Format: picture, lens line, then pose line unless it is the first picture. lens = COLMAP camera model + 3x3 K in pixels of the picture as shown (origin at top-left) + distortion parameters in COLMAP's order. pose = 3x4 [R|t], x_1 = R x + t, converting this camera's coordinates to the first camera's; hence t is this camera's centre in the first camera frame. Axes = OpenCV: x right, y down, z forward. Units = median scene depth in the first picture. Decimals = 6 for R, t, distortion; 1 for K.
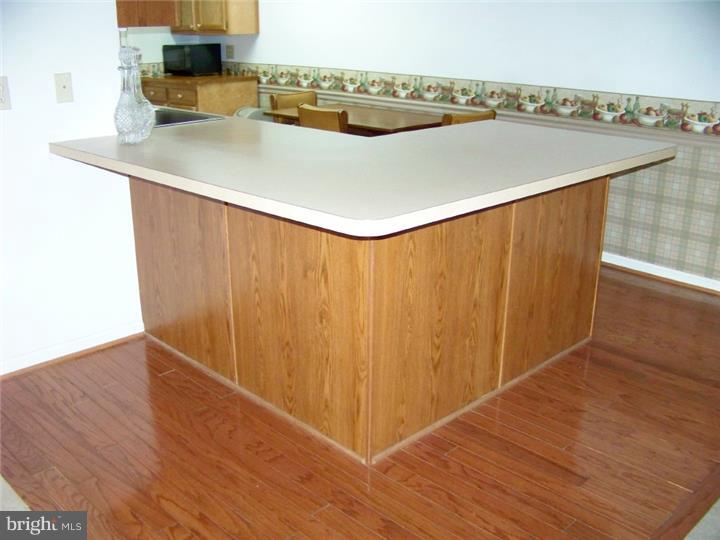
lens RADIAL K [[761.3, 0, 360.0], [0, 761.3, 270.0], [0, 0, 1]] dist [-0.179994, 0.019888]
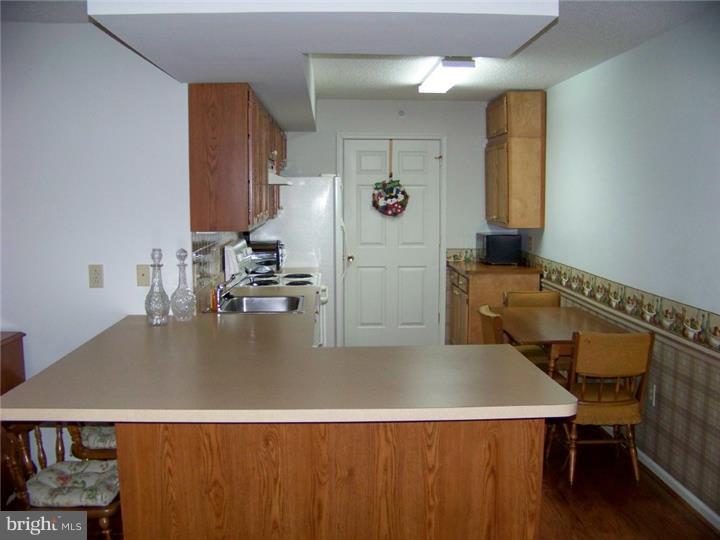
lens RADIAL K [[761.3, 0, 360.0], [0, 761.3, 270.0], [0, 0, 1]] dist [-0.179994, 0.019888]
pose [[0.748399, 0.066674, -0.659889, 0.412416], [-0.211529, 0.966972, -0.142200, -0.078777], [0.628613, 0.246008, 0.737785, 0.131742]]
